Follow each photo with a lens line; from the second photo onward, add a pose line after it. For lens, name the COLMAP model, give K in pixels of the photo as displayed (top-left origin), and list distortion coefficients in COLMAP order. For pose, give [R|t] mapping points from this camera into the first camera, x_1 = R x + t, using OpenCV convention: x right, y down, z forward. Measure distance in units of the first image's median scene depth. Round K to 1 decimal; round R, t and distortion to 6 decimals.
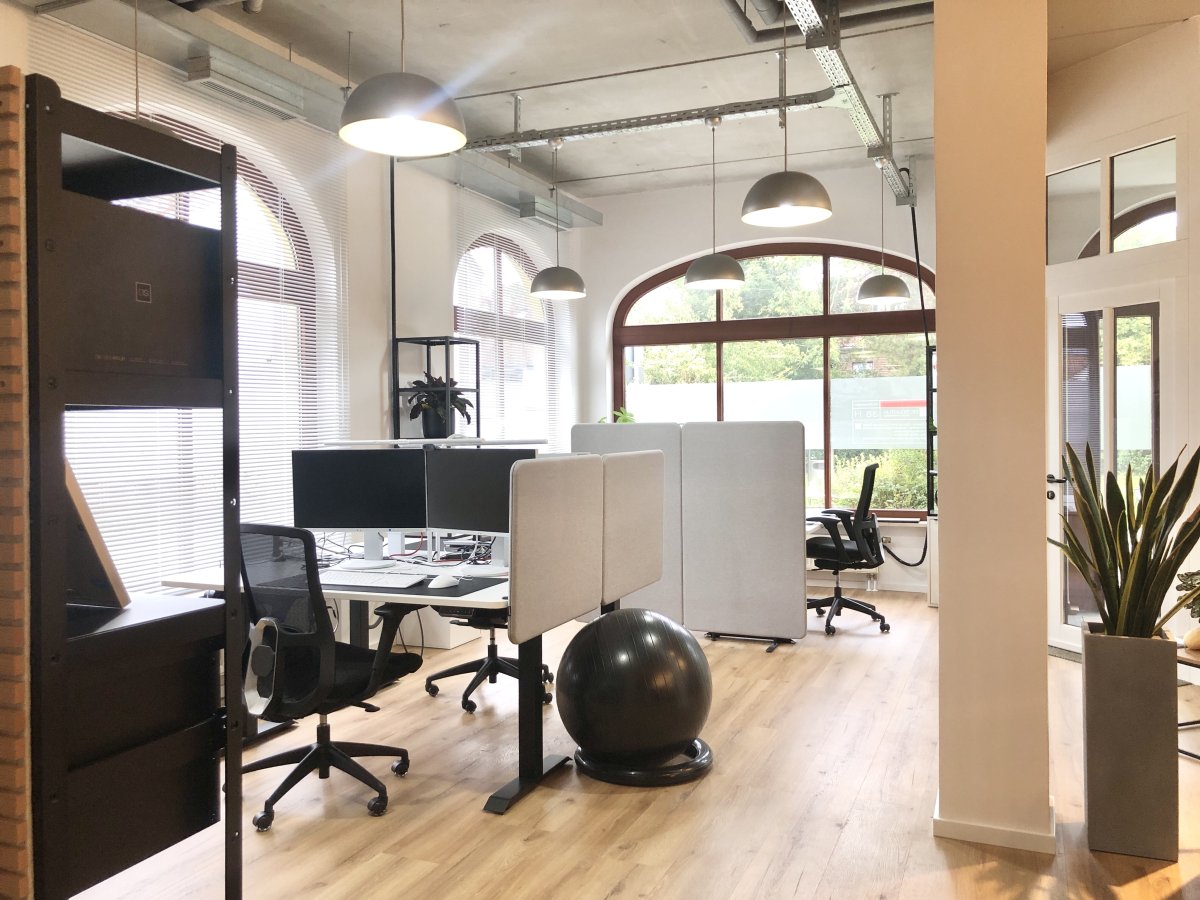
lens RADIAL K [[973.4, 0, 599.9], [0, 973.4, 442.0], [0, 0, 1]] dist [0.015882, -0.011475]
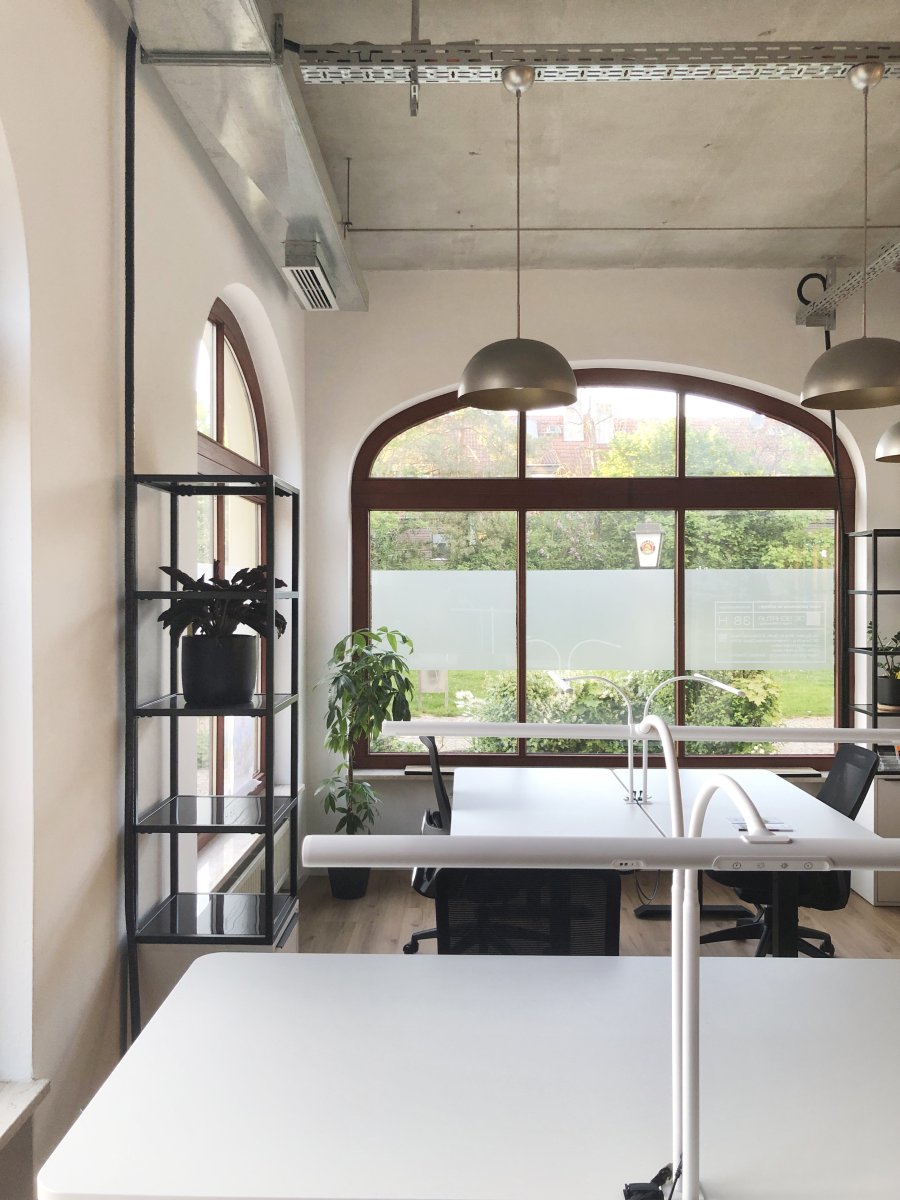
lens RADIAL K [[973.4, 0, 455.7], [0, 973.4, 601.2], [0, 0, 1]] dist [0.015882, -0.011475]
pose [[0.927293, 0.004574, 0.374307, -0.278128], [-0.003048, 0.999984, -0.004669, -0.057806], [-0.374323, 0.003189, 0.927293, 0.642546]]
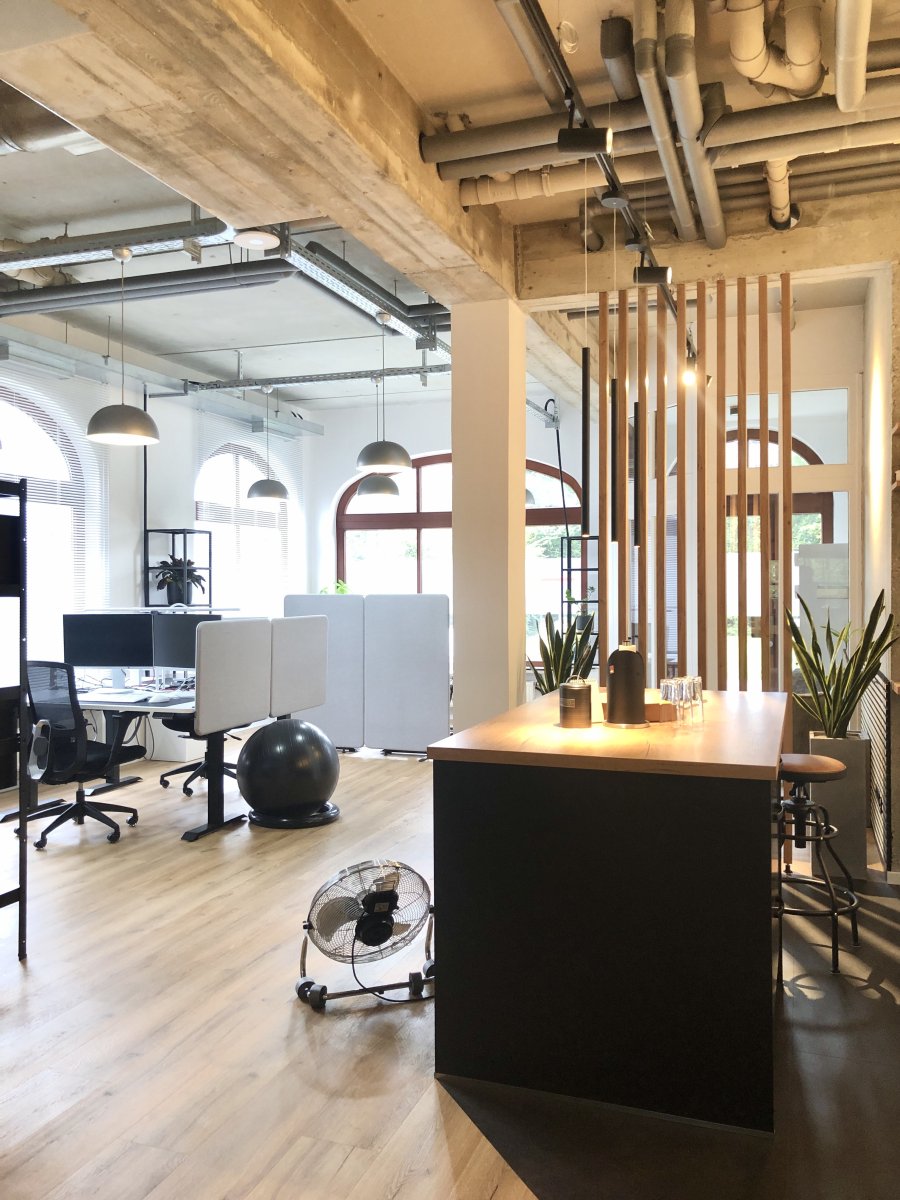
lens RADIAL K [[973.4, 0, 455.7], [0, 973.4, 601.2], [0, 0, 1]] dist [0.015882, -0.011475]
pose [[0.998024, 0.007904, 0.062342, 0.151095], [-0.007774, 0.999967, -0.002323, -0.009740], [-0.062358, 0.001834, 0.998052, -0.416847]]
